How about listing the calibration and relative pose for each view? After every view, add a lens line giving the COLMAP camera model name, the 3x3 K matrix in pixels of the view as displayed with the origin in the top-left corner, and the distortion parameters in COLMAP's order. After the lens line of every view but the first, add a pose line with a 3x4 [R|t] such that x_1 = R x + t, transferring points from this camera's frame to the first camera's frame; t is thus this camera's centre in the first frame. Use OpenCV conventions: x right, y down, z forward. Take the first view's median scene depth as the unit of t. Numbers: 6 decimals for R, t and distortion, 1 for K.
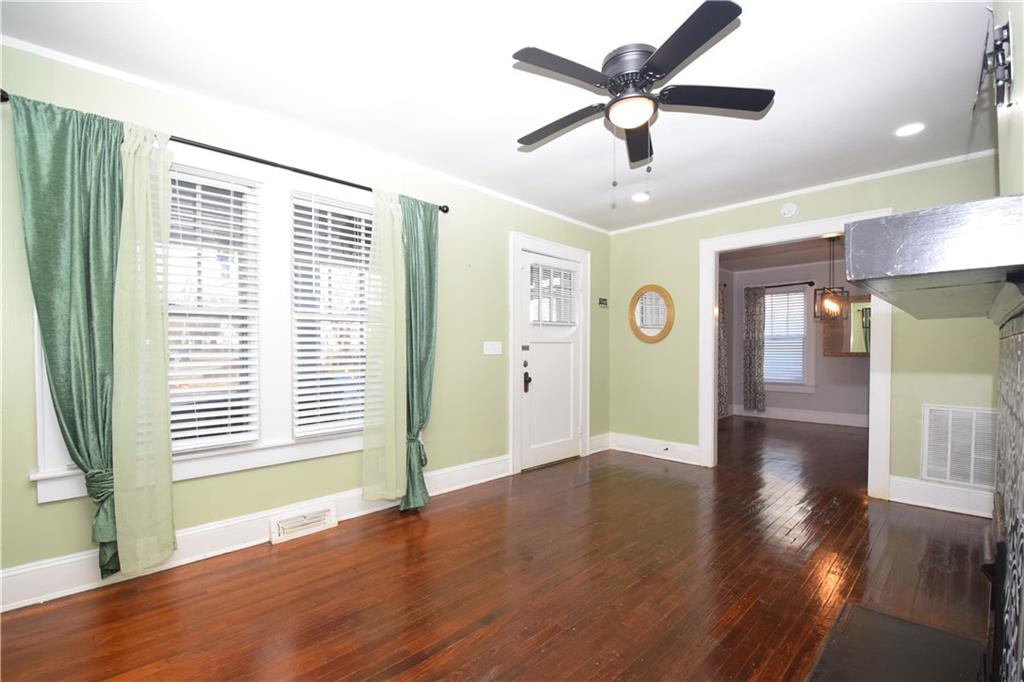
lens RADIAL K [[448.5, 0, 512.6], [0, 448.5, 352.3], [0, 0, 1]] dist [0.020287, -0.022242]
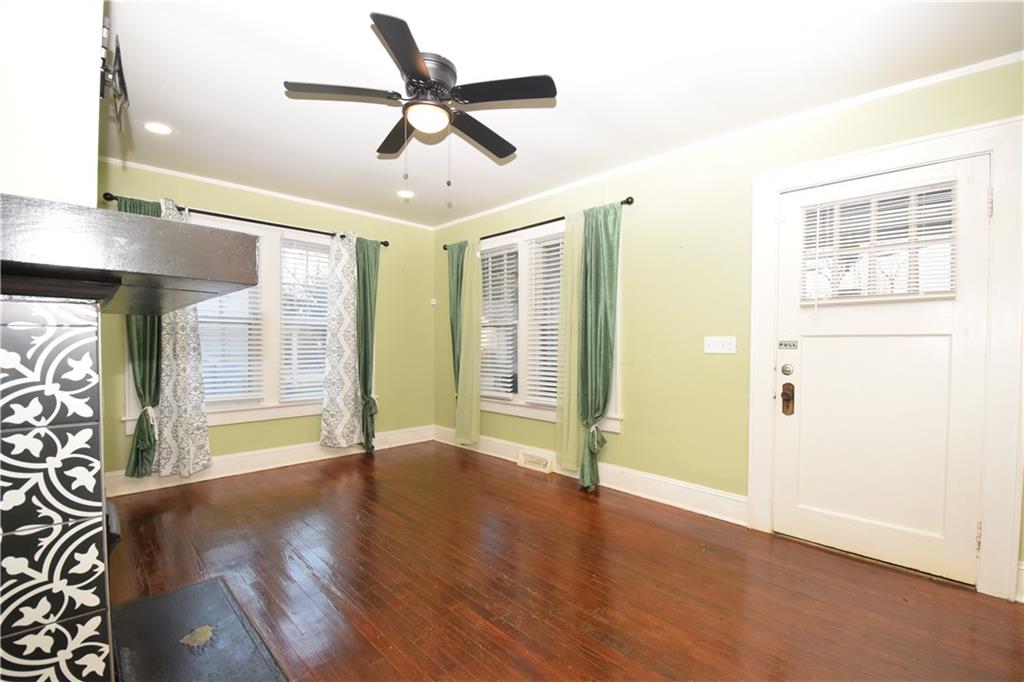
lens RADIAL K [[448.5, 0, 512.6], [0, 448.5, 352.3], [0, 0, 1]] dist [0.020287, -0.022242]
pose [[-0.003757, 0.020451, -0.999784, 0.847075], [-0.013523, 0.999698, 0.020501, -0.008950], [0.999902, 0.013597, -0.003479, 0.776782]]
